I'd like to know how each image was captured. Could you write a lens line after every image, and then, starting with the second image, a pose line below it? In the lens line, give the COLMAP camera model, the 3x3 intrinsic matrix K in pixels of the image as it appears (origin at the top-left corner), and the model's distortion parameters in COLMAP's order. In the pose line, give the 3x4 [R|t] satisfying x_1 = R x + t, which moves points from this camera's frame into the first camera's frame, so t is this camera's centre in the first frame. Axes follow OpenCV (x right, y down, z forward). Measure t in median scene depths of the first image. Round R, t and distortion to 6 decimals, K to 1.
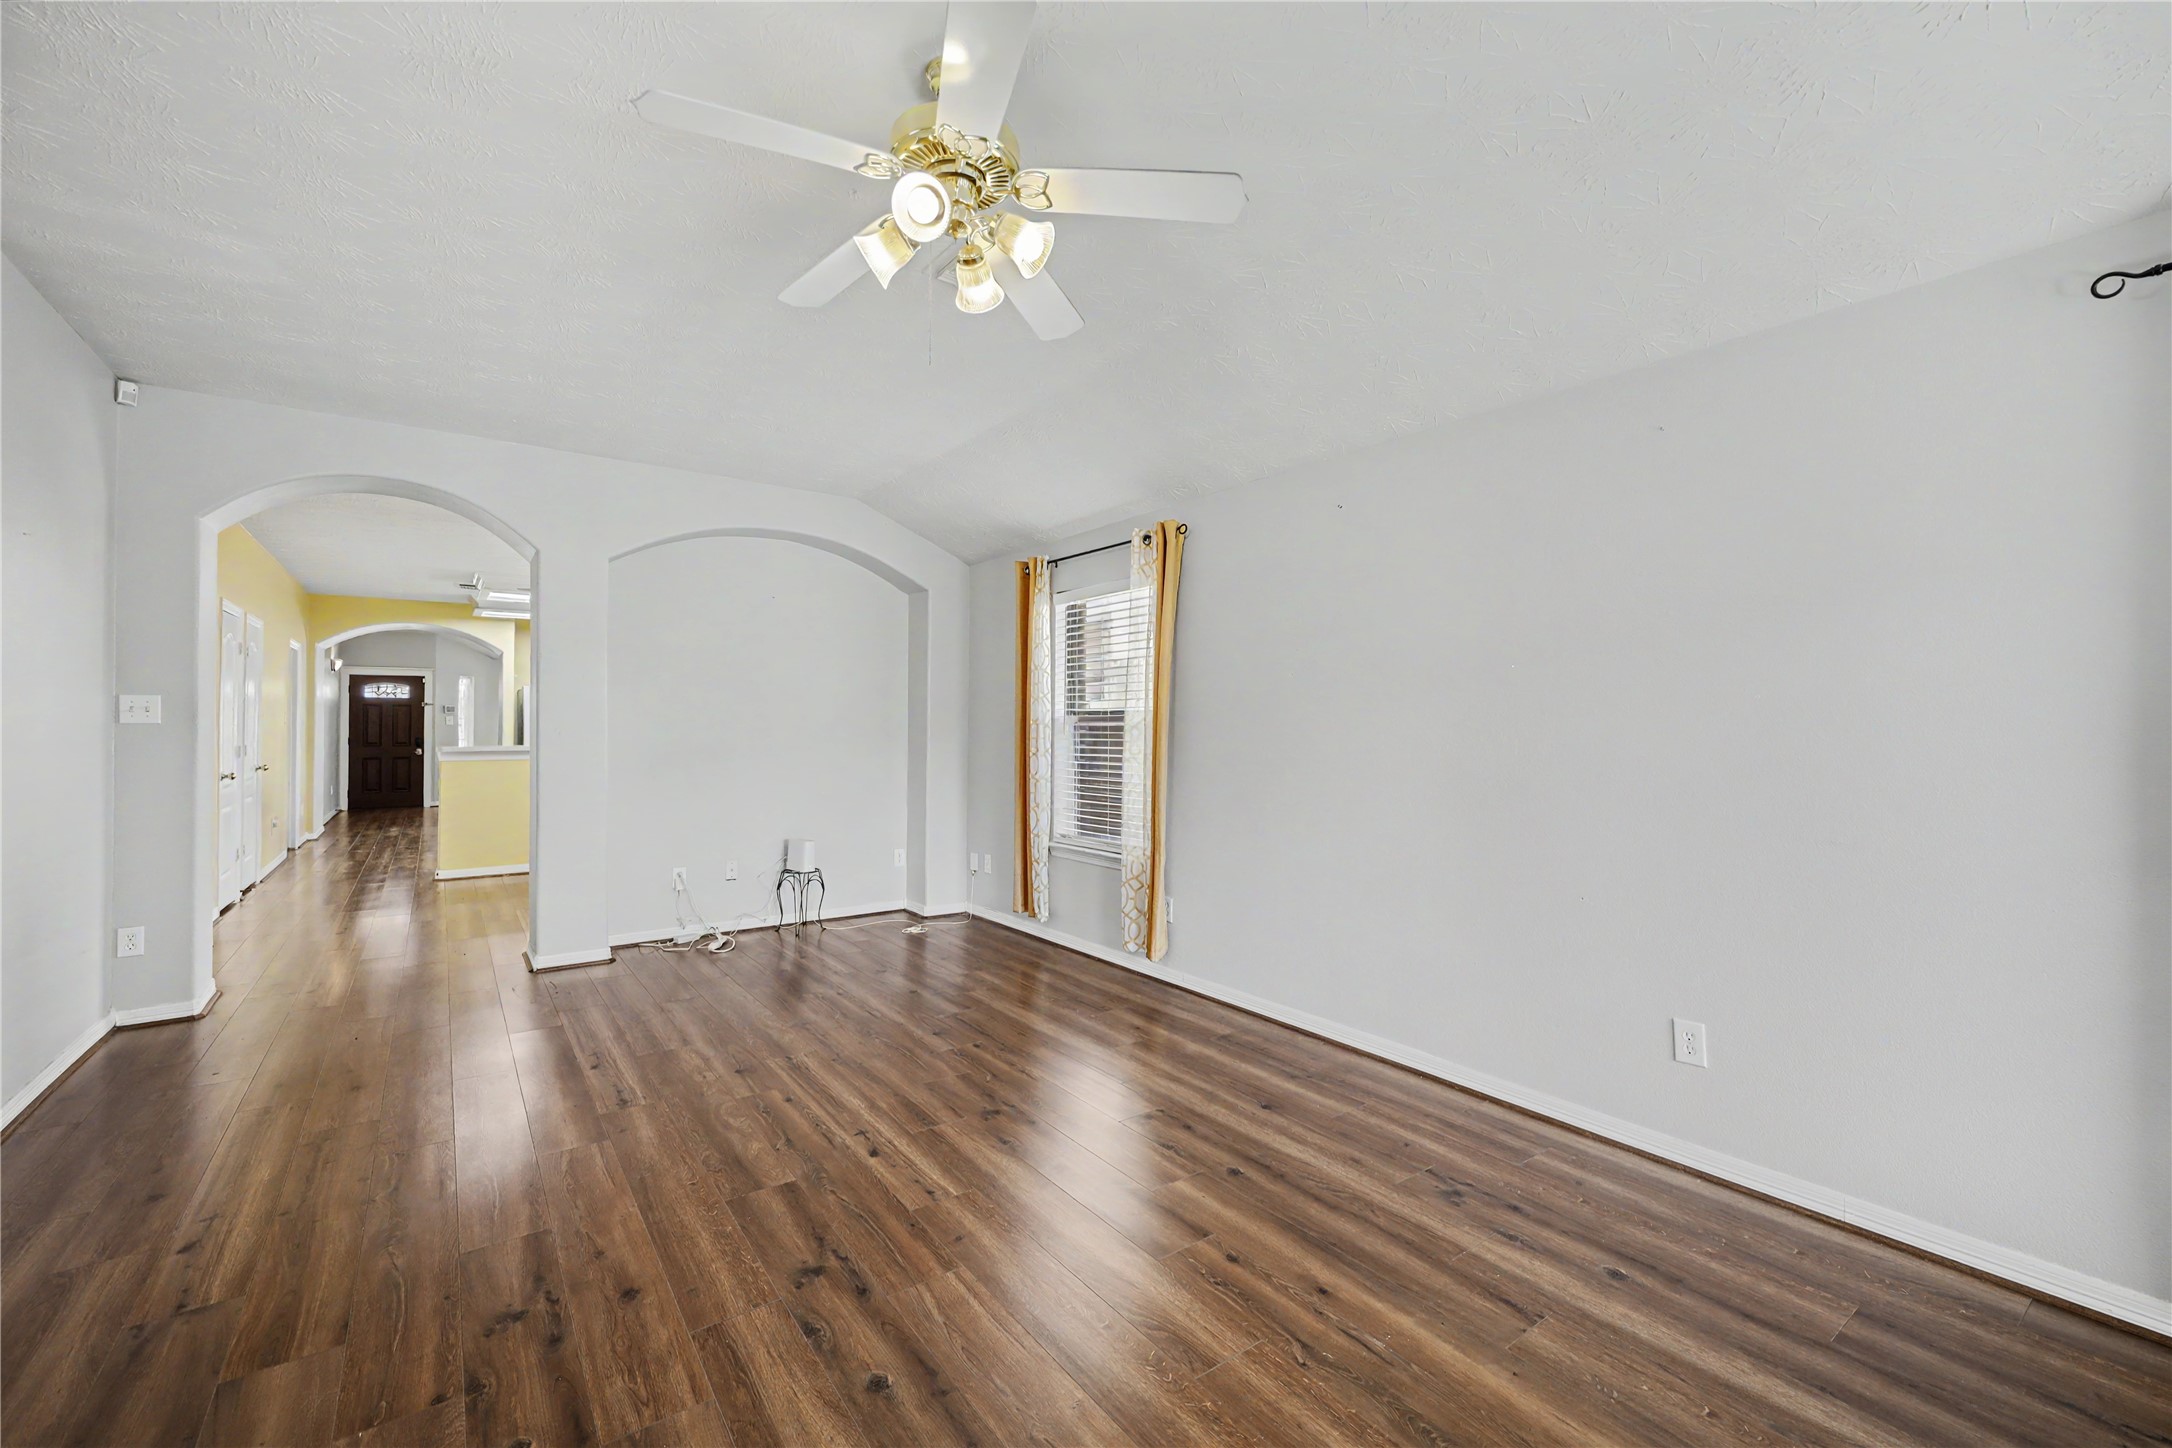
lens RADIAL K [[888.7, 0, 1083.0], [0, 888.7, 717.7], [0, 0, 1]] dist [0.002733, -0.001601]
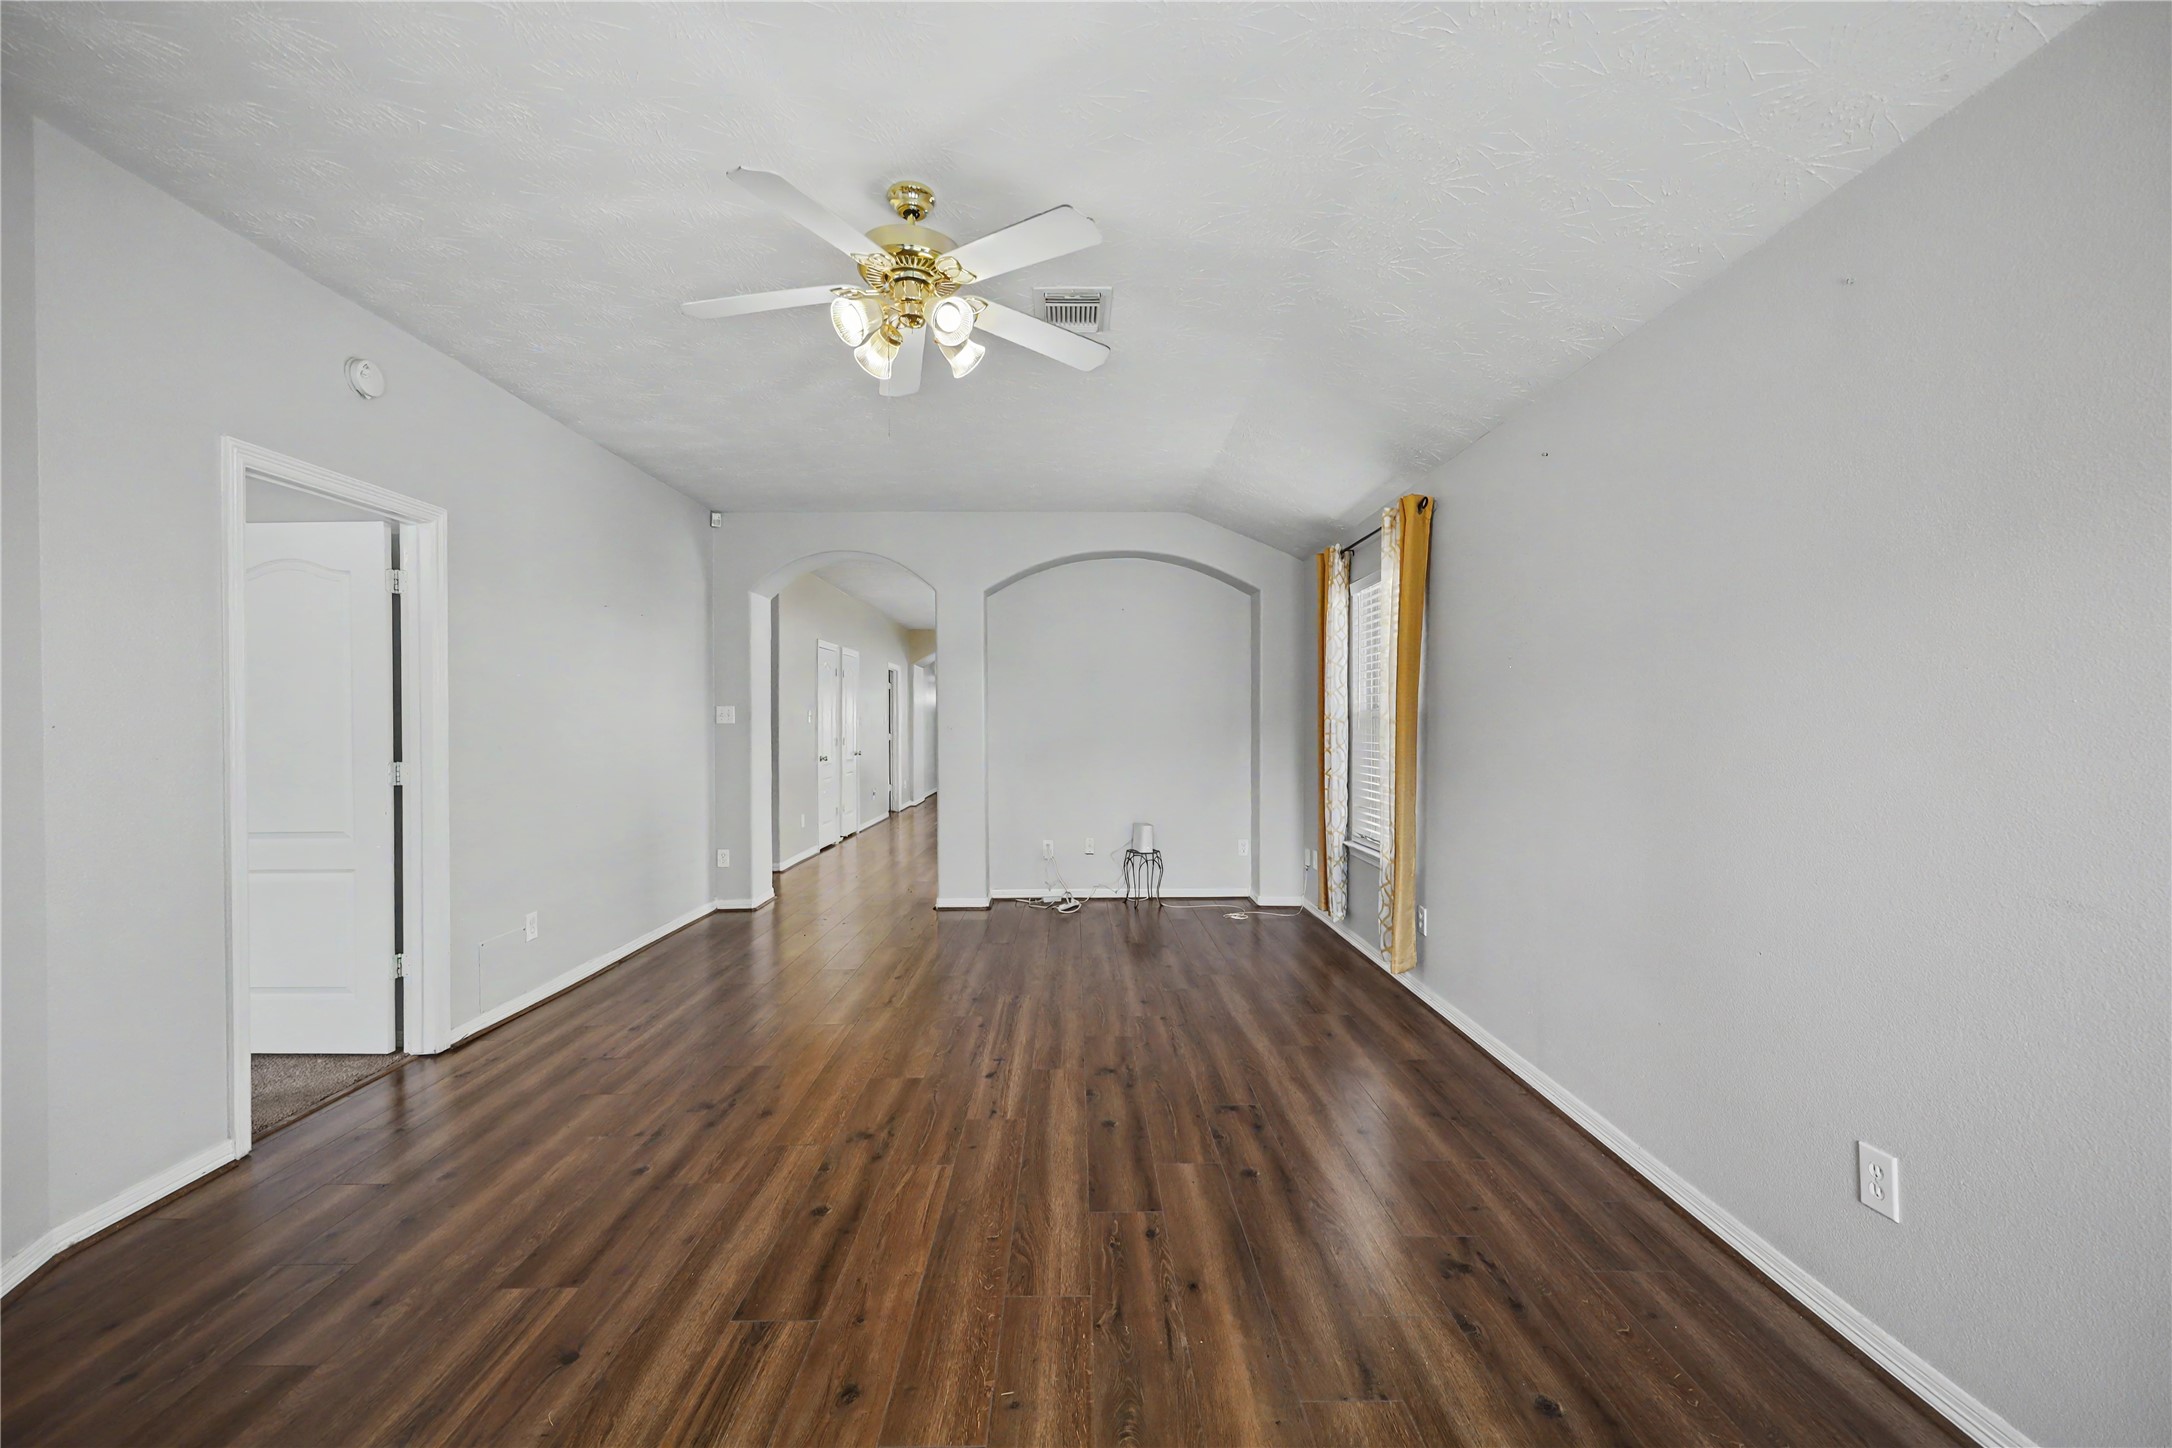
lens RADIAL K [[888.7, 0, 1074.1], [0, 888.7, 718.1], [0, 0, 1]] dist [0.002733, -0.001601]
pose [[0.810286, -0.009904, -0.585951, 0.429756], [0.013152, 0.999913, 0.001287, 0.003490], [0.585887, -0.008749, 0.810345, 0.069470]]
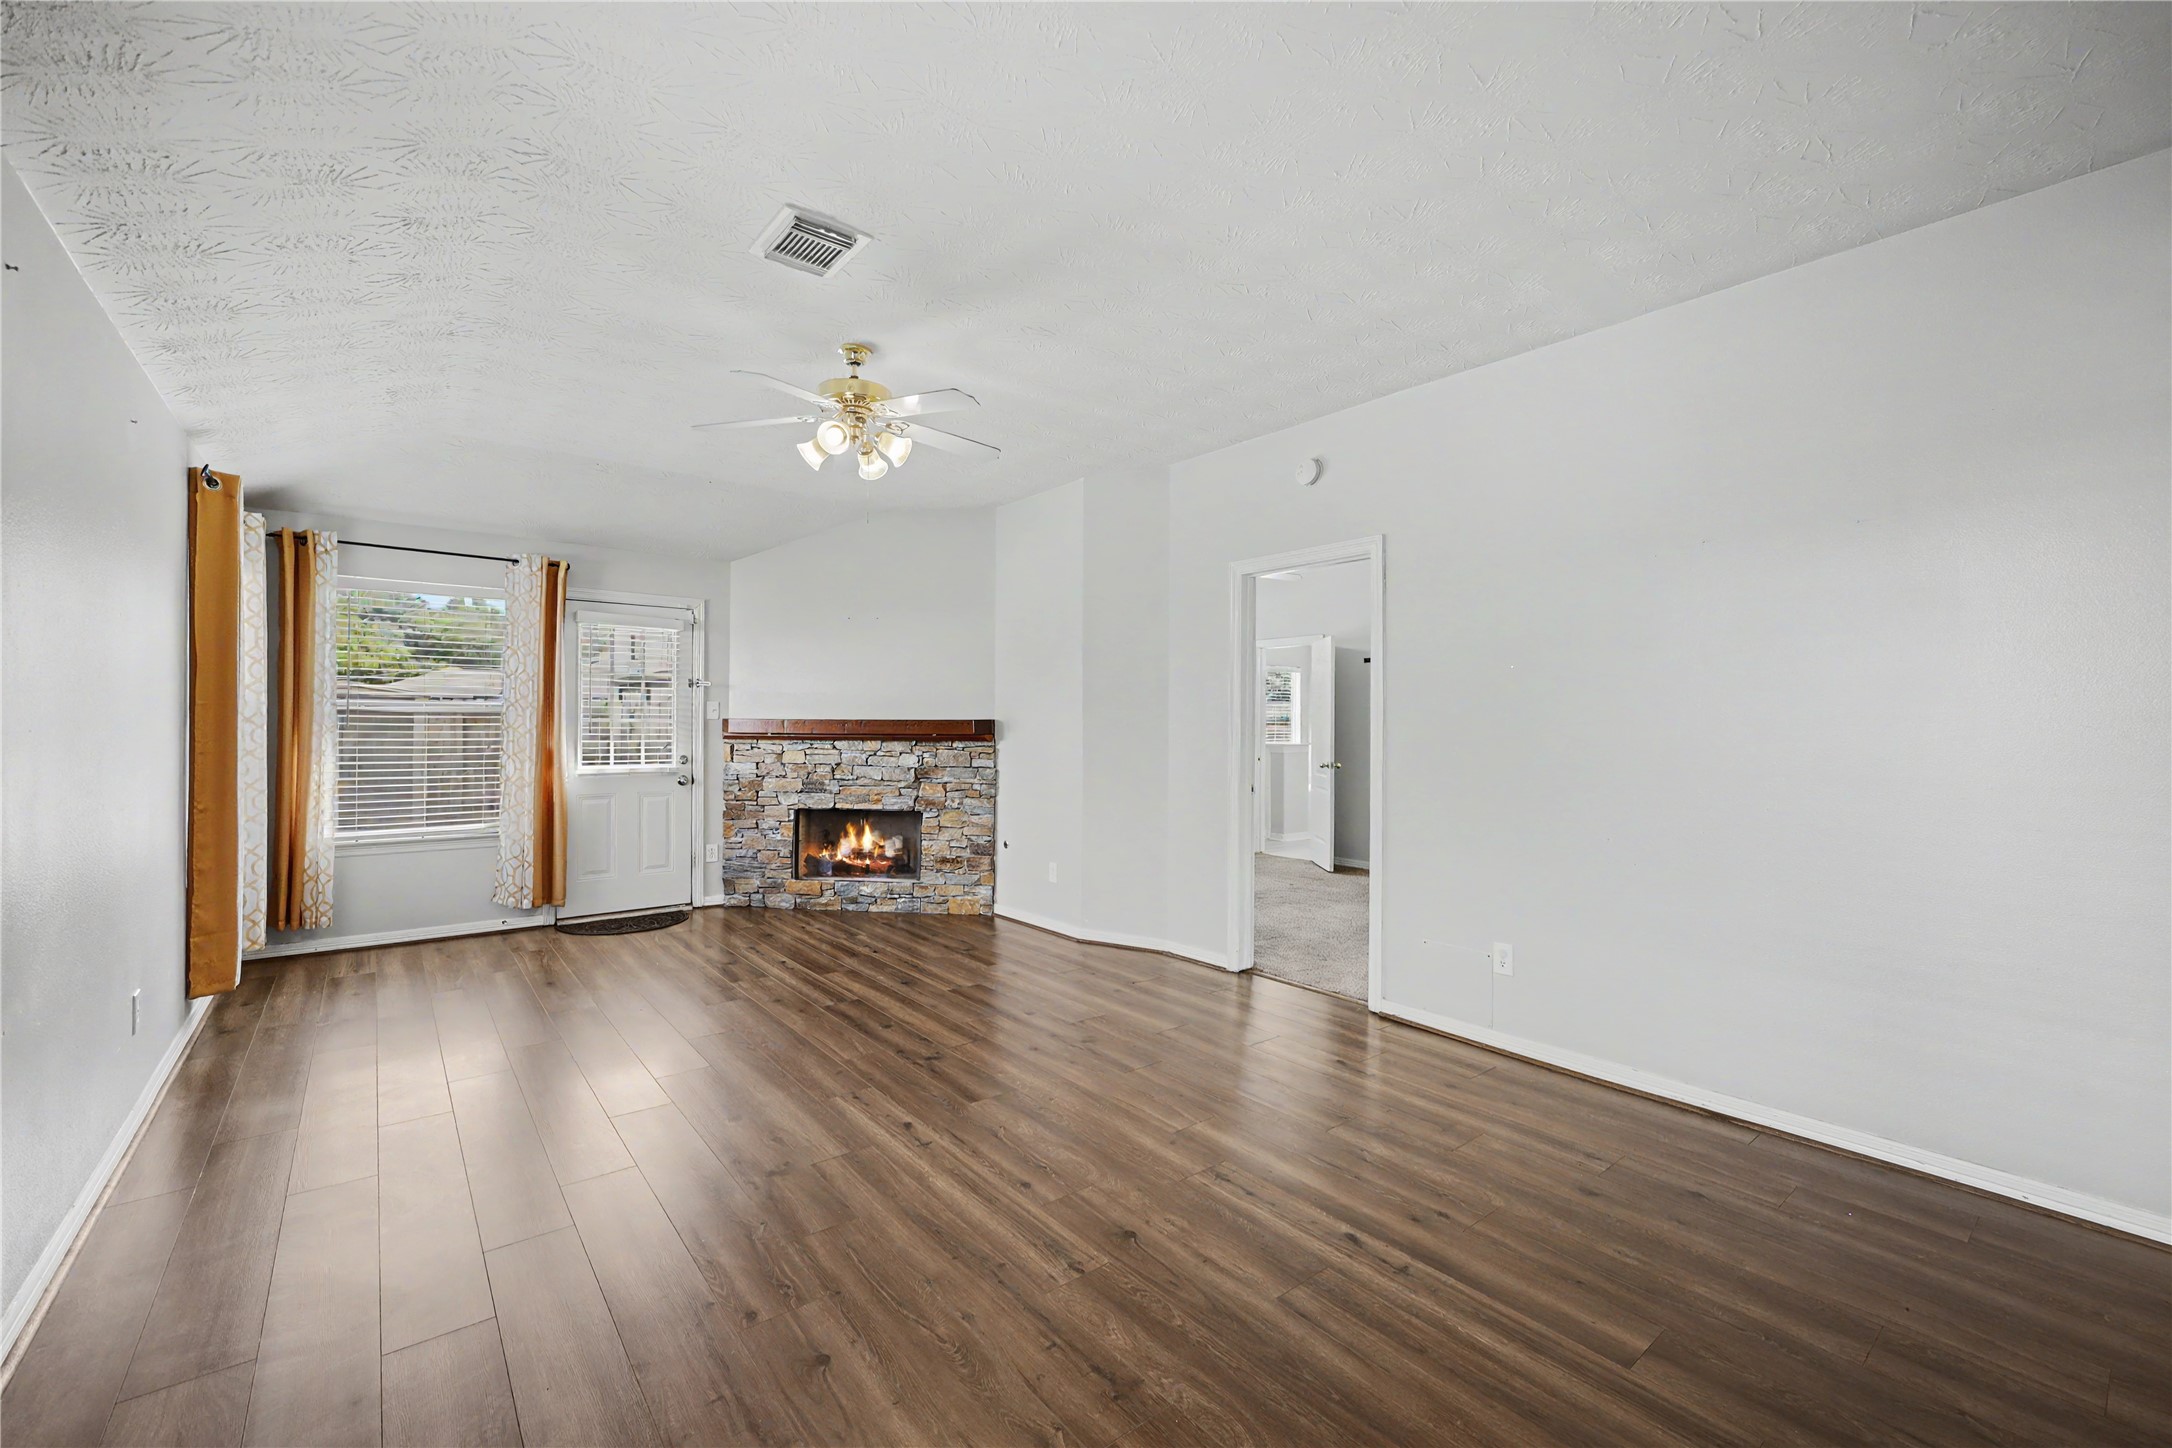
lens RADIAL K [[888.7, 0, 1080.9], [0, 888.7, 719.3], [0, 0, 1]] dist [0.002733, -0.001601]
pose [[-0.998896, -0.009075, -0.046082, -0.292480], [-0.008458, 0.999872, -0.013568, 0.013948], [0.046200, -0.013163, -0.998845, 1.564378]]
